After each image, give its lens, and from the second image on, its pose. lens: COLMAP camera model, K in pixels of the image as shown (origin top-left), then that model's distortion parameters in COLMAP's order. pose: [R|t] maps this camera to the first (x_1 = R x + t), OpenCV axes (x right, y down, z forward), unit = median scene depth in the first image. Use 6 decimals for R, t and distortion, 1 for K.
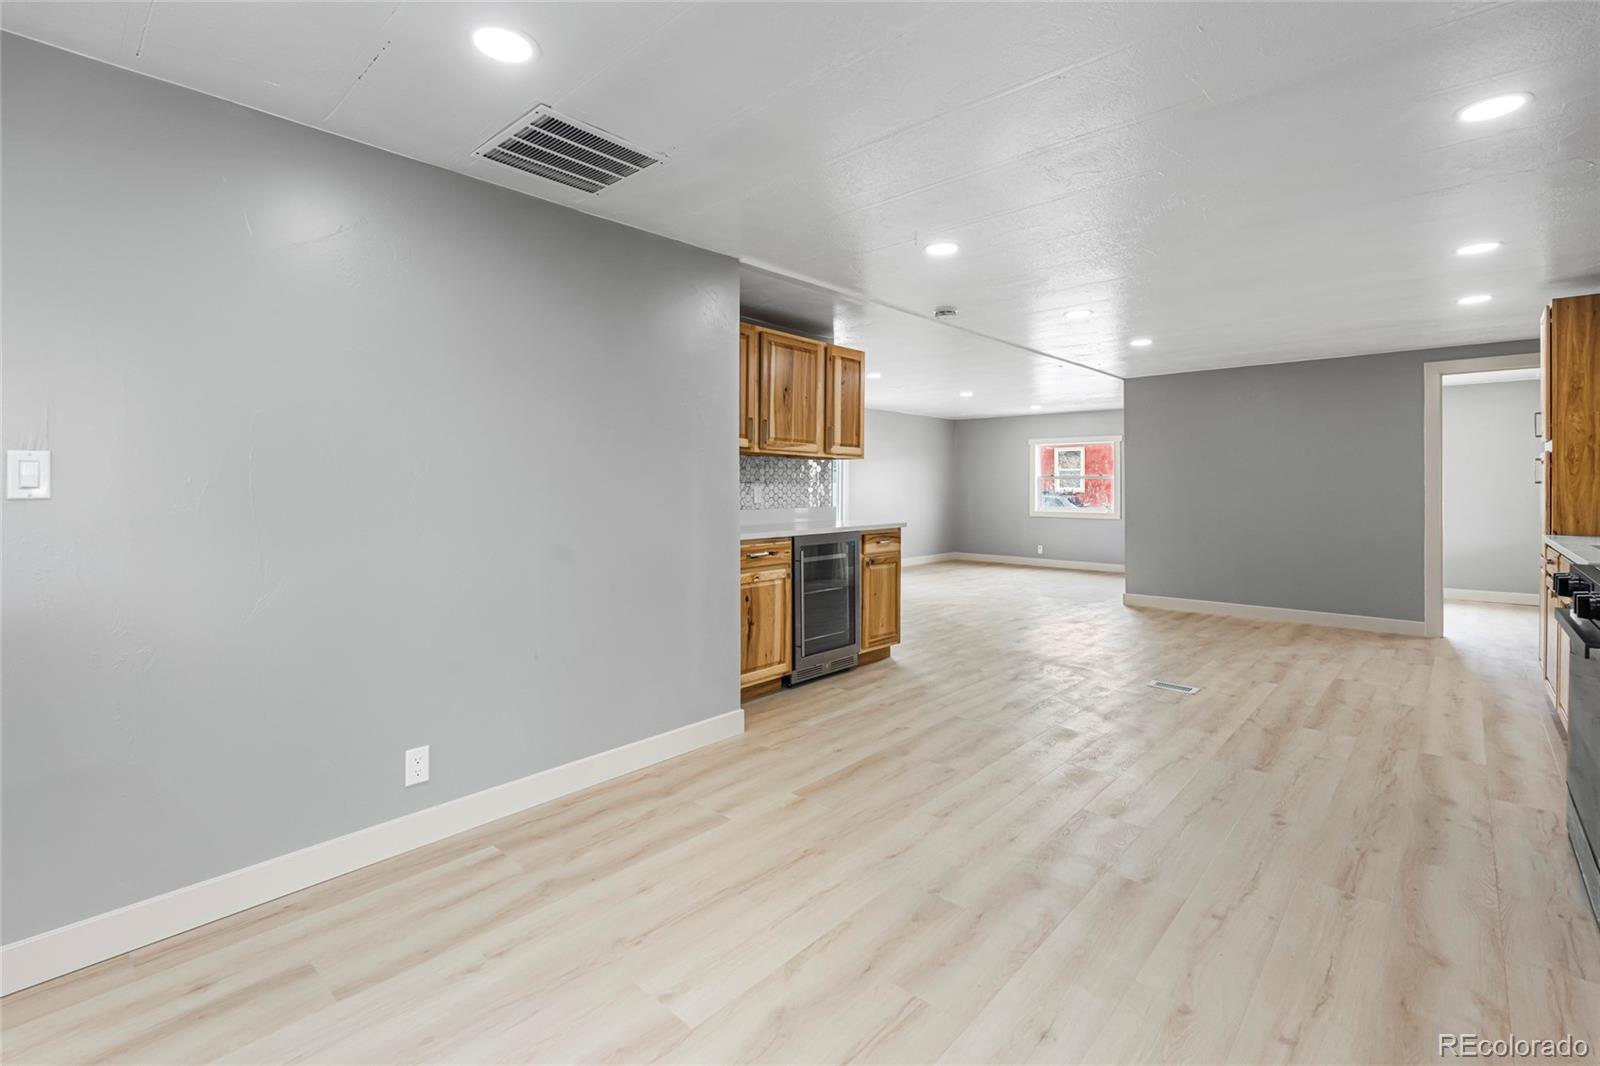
lens RADIAL K [[714.9, 0, 791.3], [0, 714.9, 495.1], [0, 0, 1]] dist [-0.004118, -0.000019]
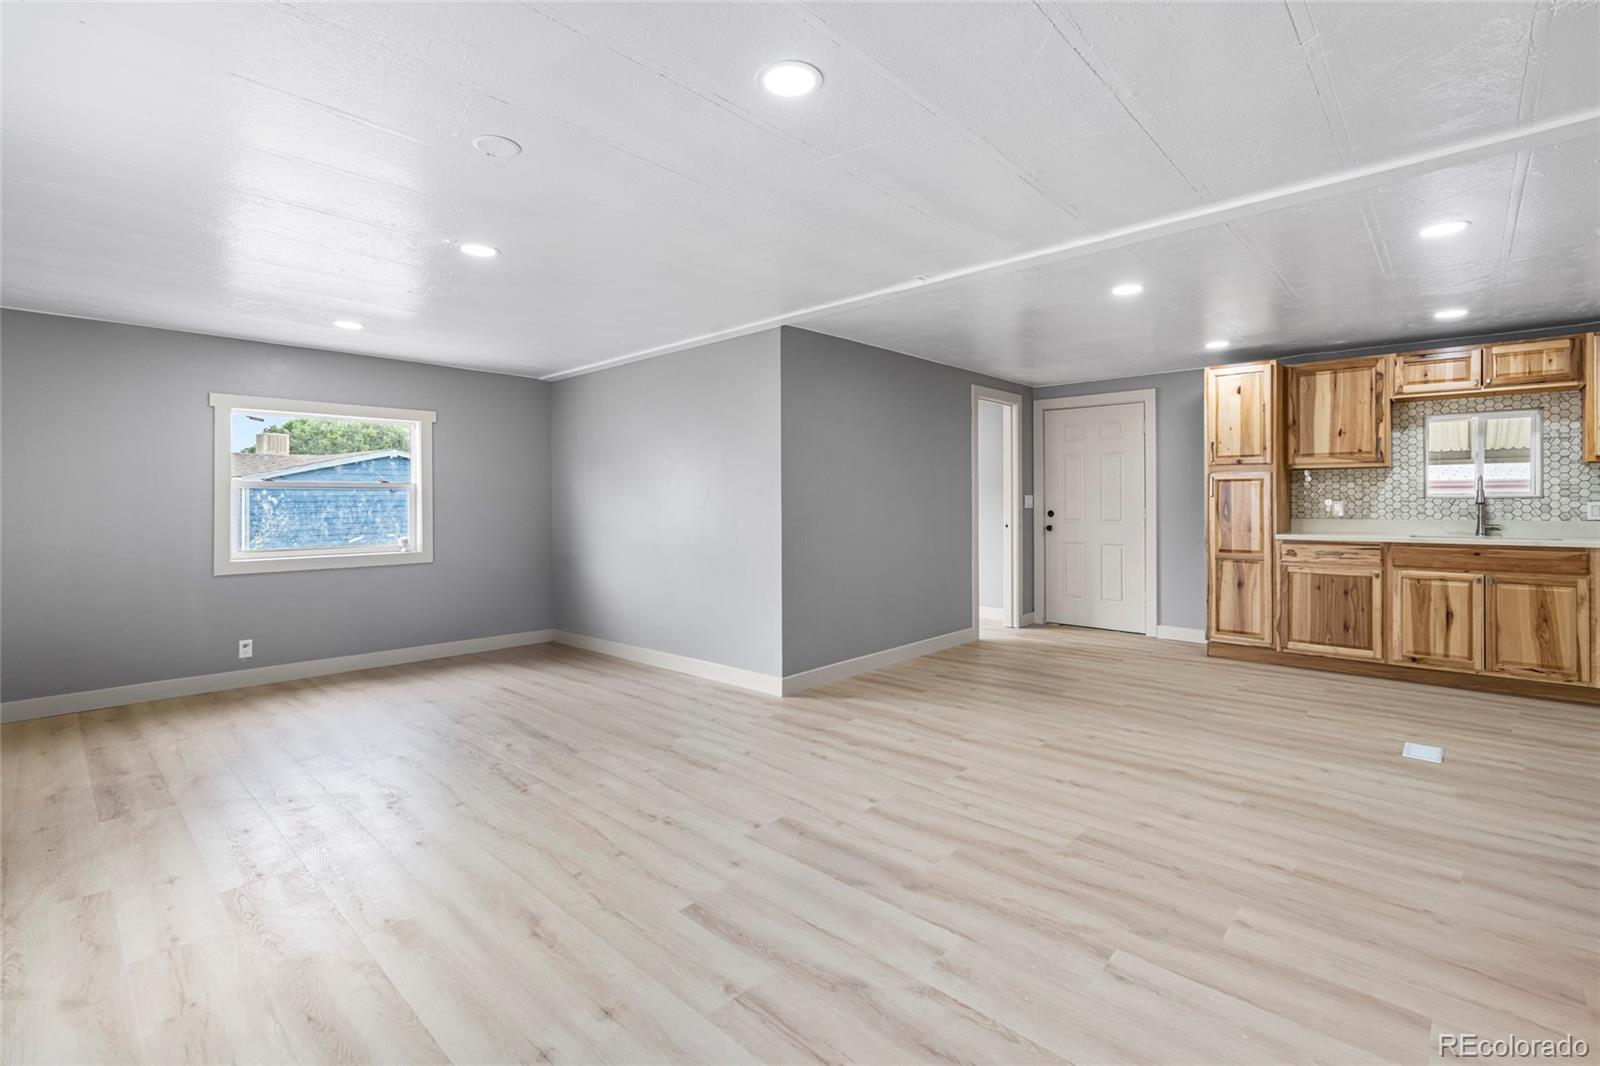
lens RADIAL K [[714.9, 0, 810.4], [0, 714.9, 498.4], [0, 0, 1]] dist [-0.004118, -0.000019]
pose [[-0.022387, 0.002726, 0.999746, -0.208393], [0.018084, 0.999834, -0.002321, -0.018851], [-0.999586, 0.018027, -0.022433, 1.454828]]
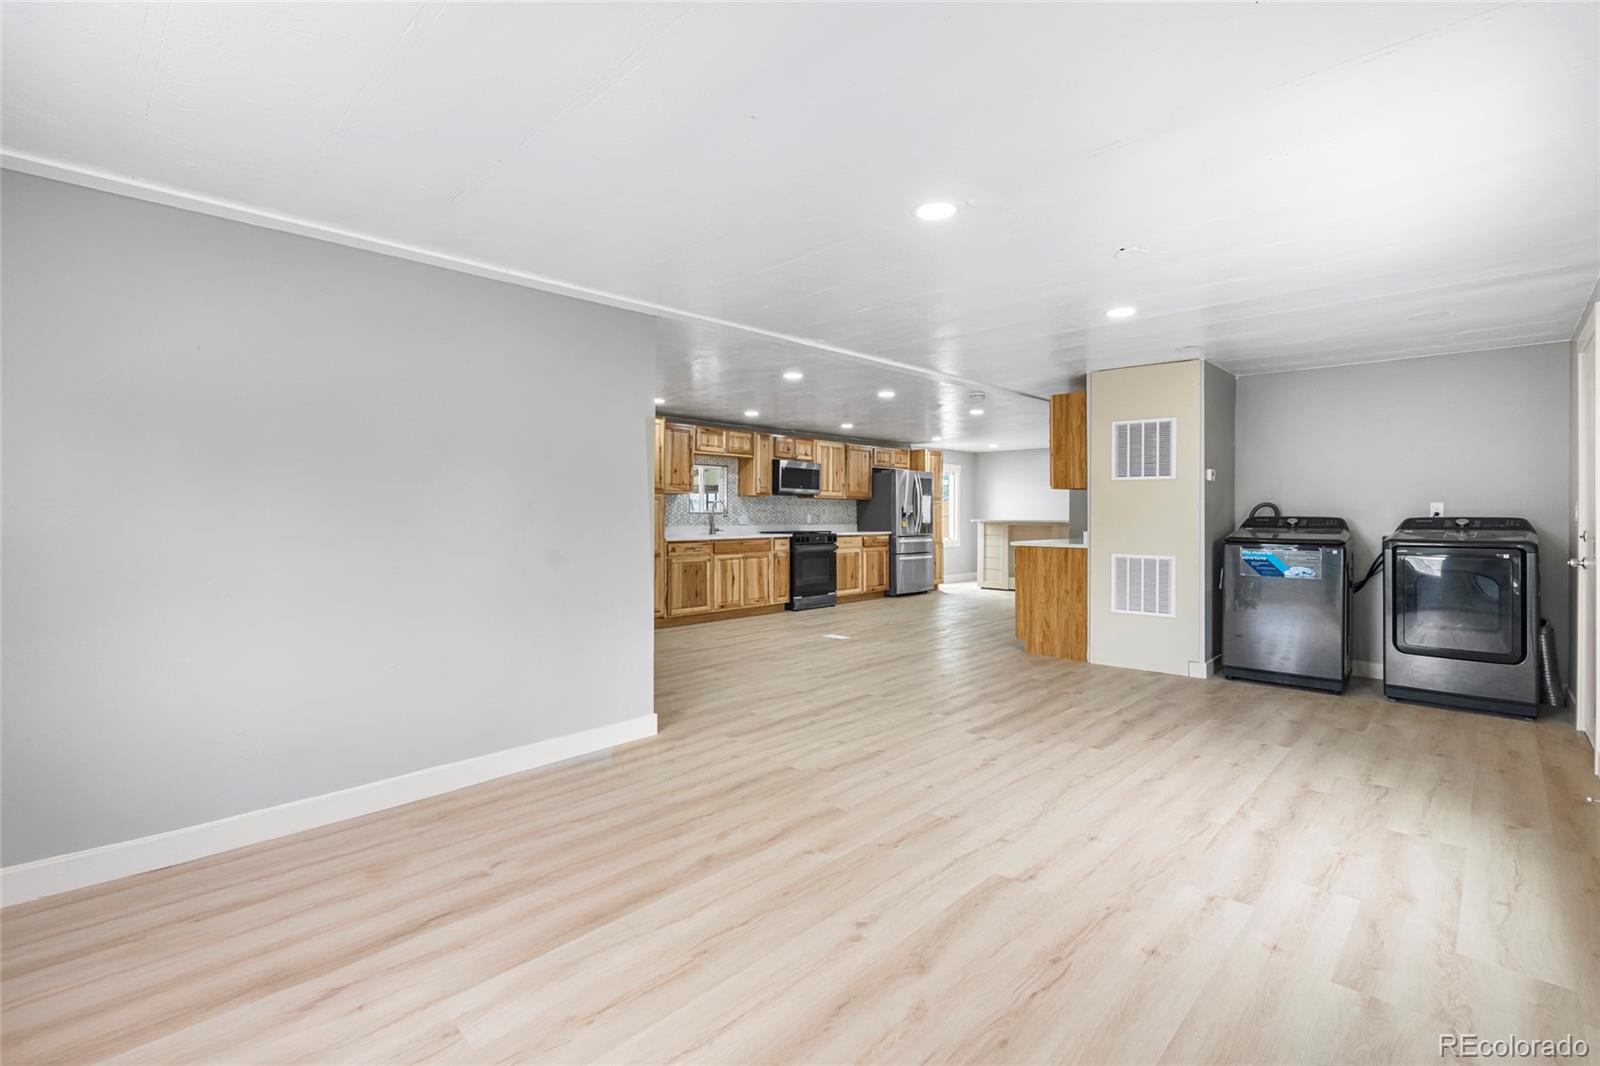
lens RADIAL K [[714.9, 0, 789.4], [0, 714.9, 515.8], [0, 0, 1]] dist [-0.004118, -0.000019]
pose [[-0.999781, 0.000667, 0.020926, 0.520441], [0.001024, 0.999854, 0.017052, -0.028757], [-0.020912, 0.017070, -0.999636, 2.257679]]
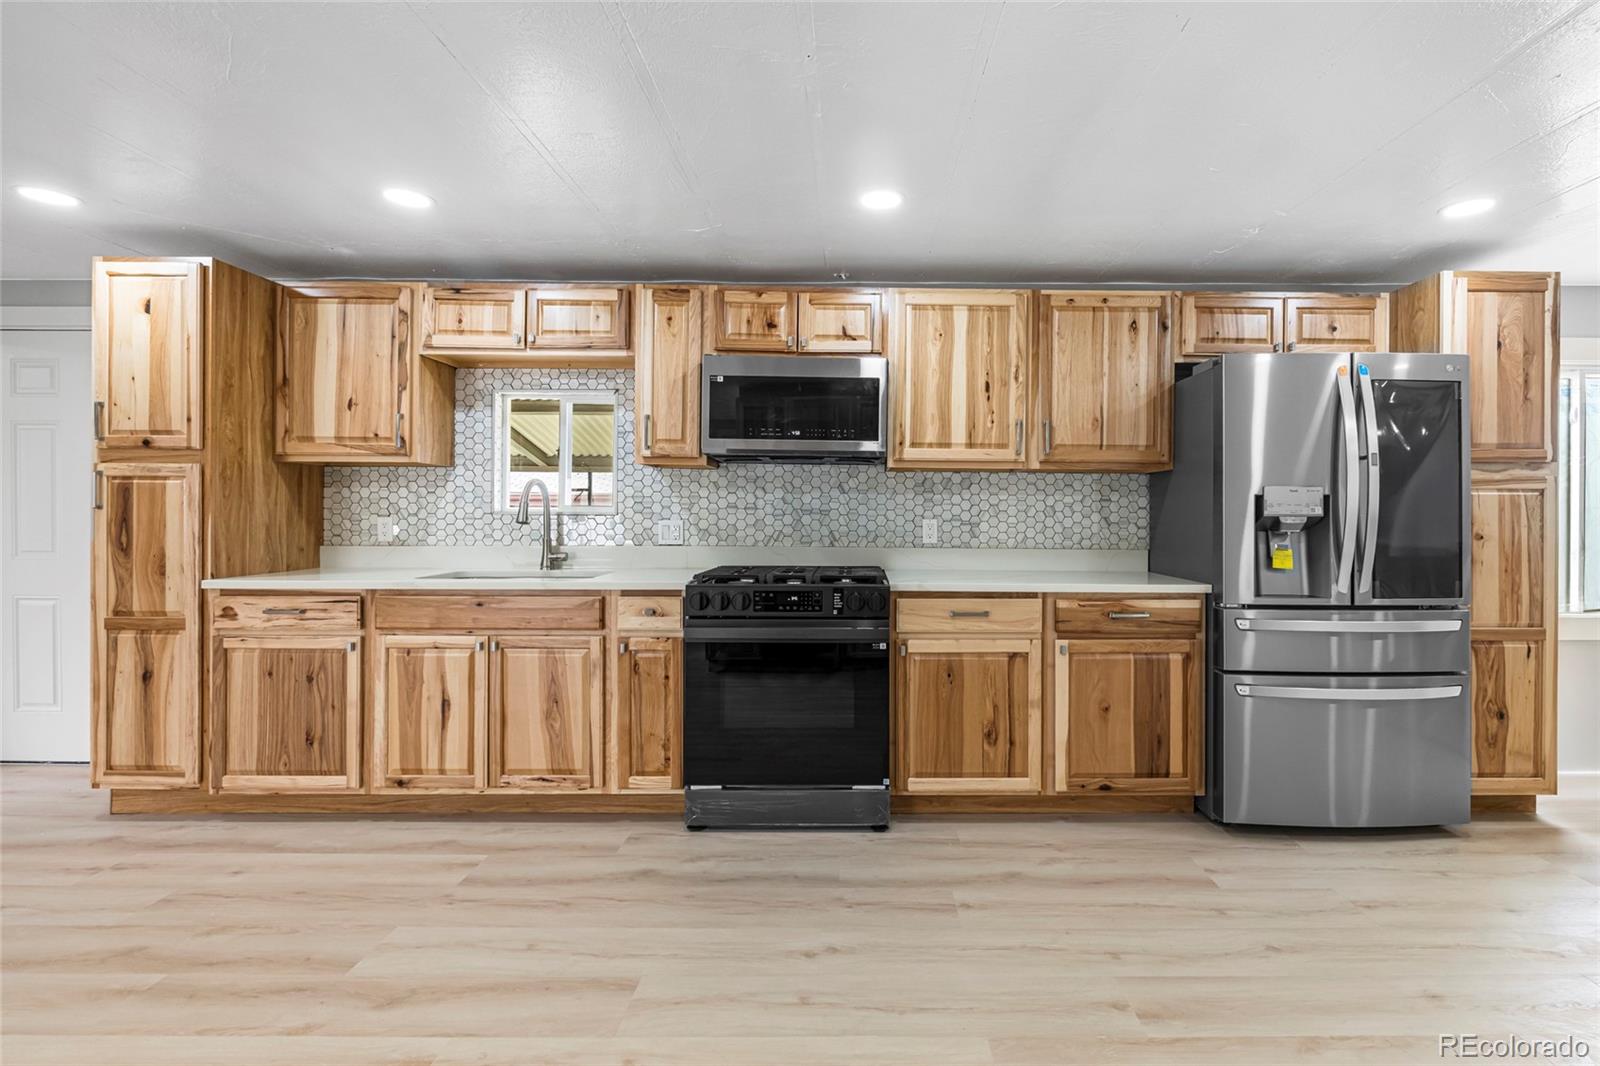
lens RADIAL K [[714.9, 0, 854.2], [0, 714.9, 518.4], [0, 0, 1]] dist [-0.004118, -0.000019]
pose [[-0.690172, -0.008352, 0.723597, 0.057874], [0.007243, 0.999804, 0.018448, -0.011531], [-0.723609, 0.017974, -0.689976, 0.773008]]
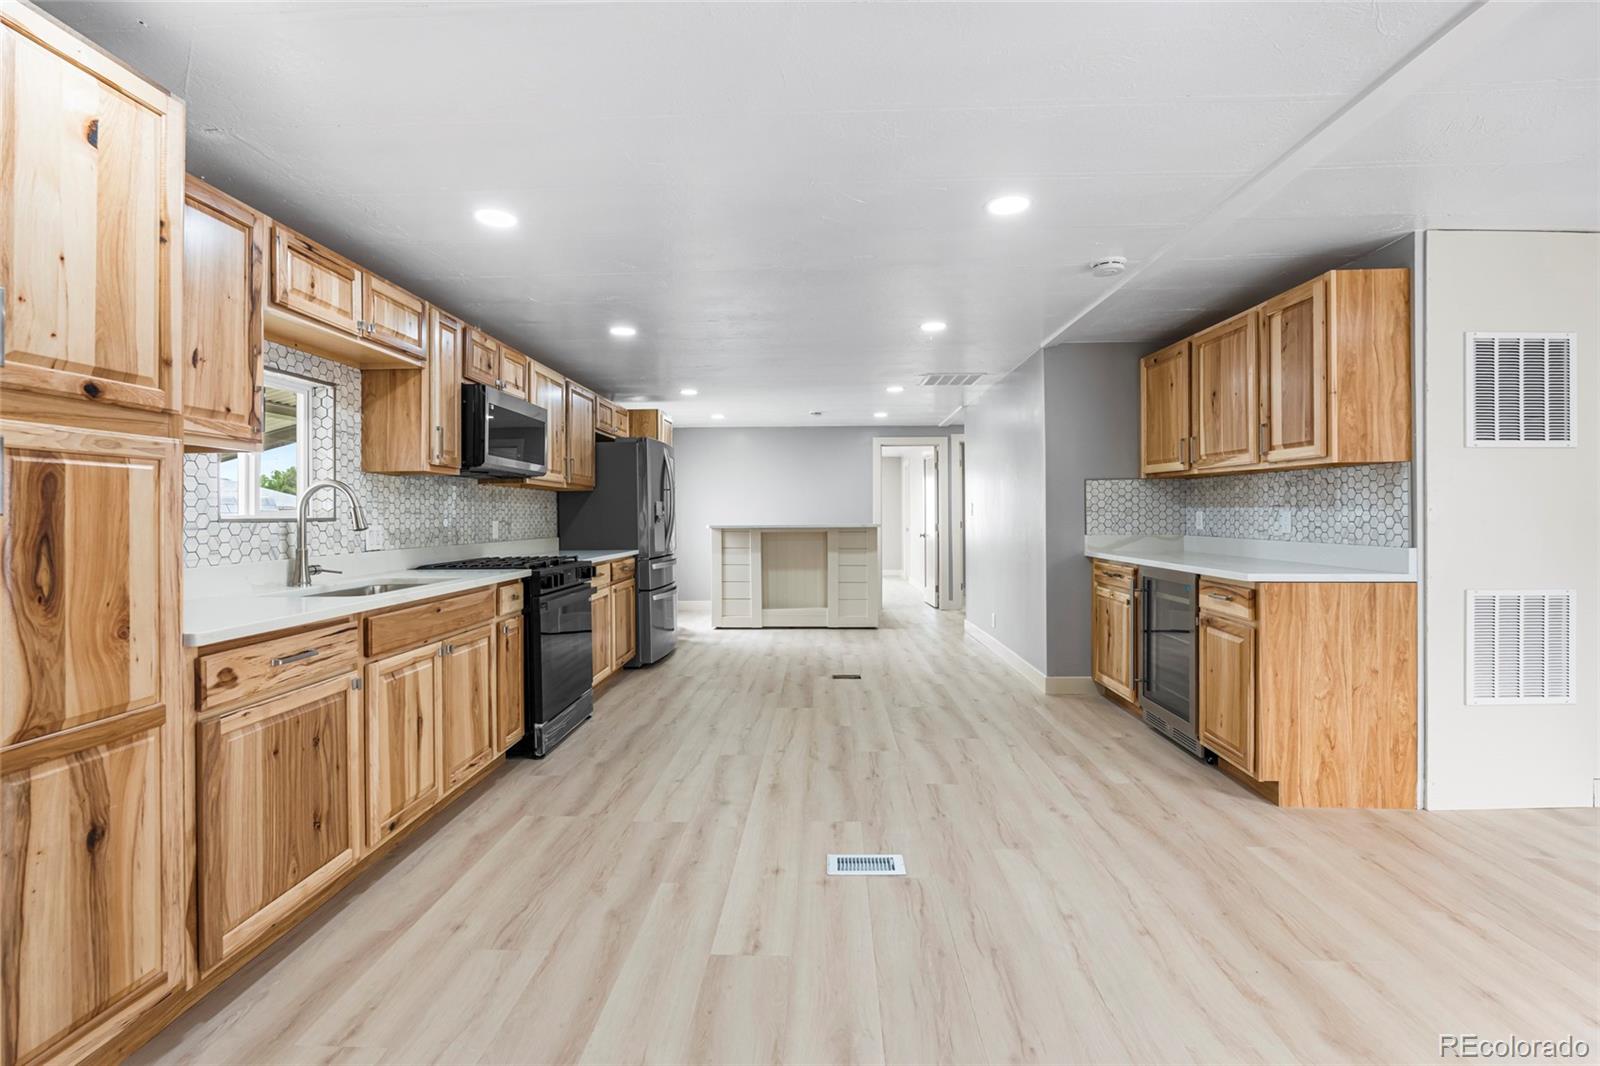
lens RADIAL K [[714.9, 0, 802.6], [0, 714.9, 505.9], [0, 0, 1]] dist [-0.004118, -0.000019]
pose [[-0.750398, -0.000560, -0.660986, 0.819428], [-0.000702, 1.000000, -0.000051, -0.016932], [0.660986, 0.000426, -0.750398, 1.202394]]
